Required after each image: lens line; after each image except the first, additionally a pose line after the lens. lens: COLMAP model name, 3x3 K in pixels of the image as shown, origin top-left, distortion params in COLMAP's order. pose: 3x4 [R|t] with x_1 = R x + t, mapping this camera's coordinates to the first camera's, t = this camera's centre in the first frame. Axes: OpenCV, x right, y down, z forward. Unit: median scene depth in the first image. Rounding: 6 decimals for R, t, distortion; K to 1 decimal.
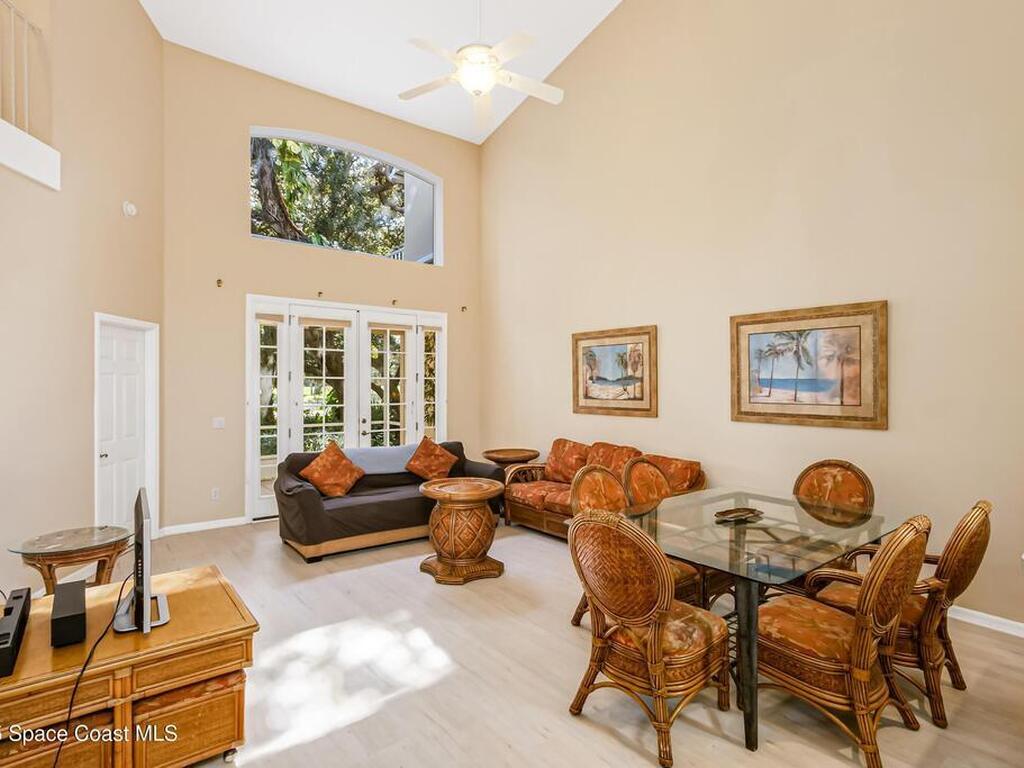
lens RADIAL K [[540.2, 0, 510.2], [0, 540.2, 386.0], [0, 0, 1]] dist [0.004999, 0.000413]
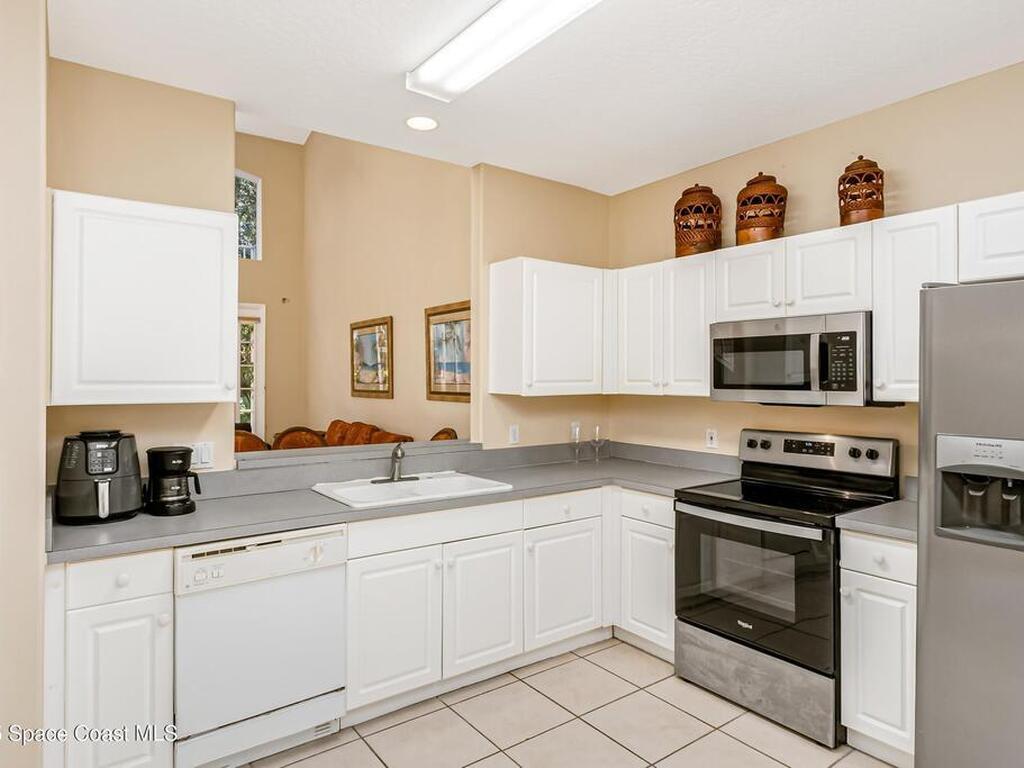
lens RADIAL K [[607.7, 0, 507.2], [0, 607.7, 374.3], [0, 0, 1]] dist [0.008991, 0.002292]
pose [[0.999335, -0.002170, -0.036396, 0.541704], [0.001826, 0.999953, -0.009470, 0.019969], [0.036415, 0.009398, 0.999293, -0.243213]]
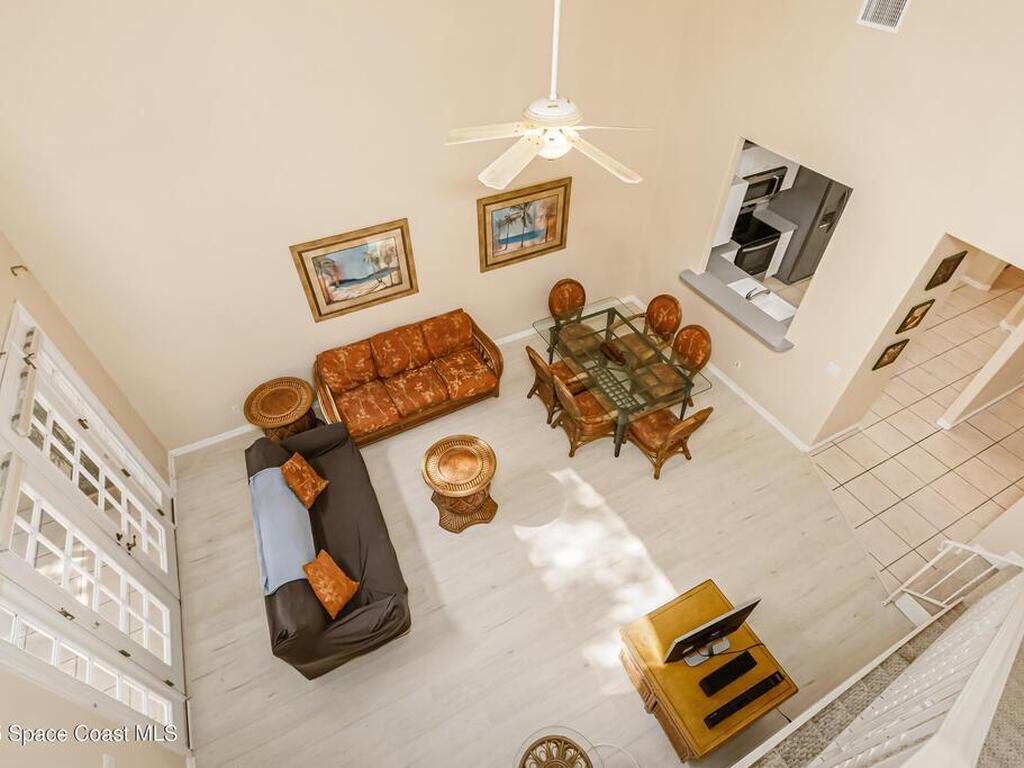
lens RADIAL K [[540.2, 0, 509.3], [0, 540.2, 379.0], [0, 0, 1]] dist [0.004999, 0.000413]
pose [[0.190871, -0.695644, 0.692566, -0.592273], [0.006647, 0.706437, 0.707745, -0.601215], [-0.981593, -0.130484, 0.139462, 0.613701]]
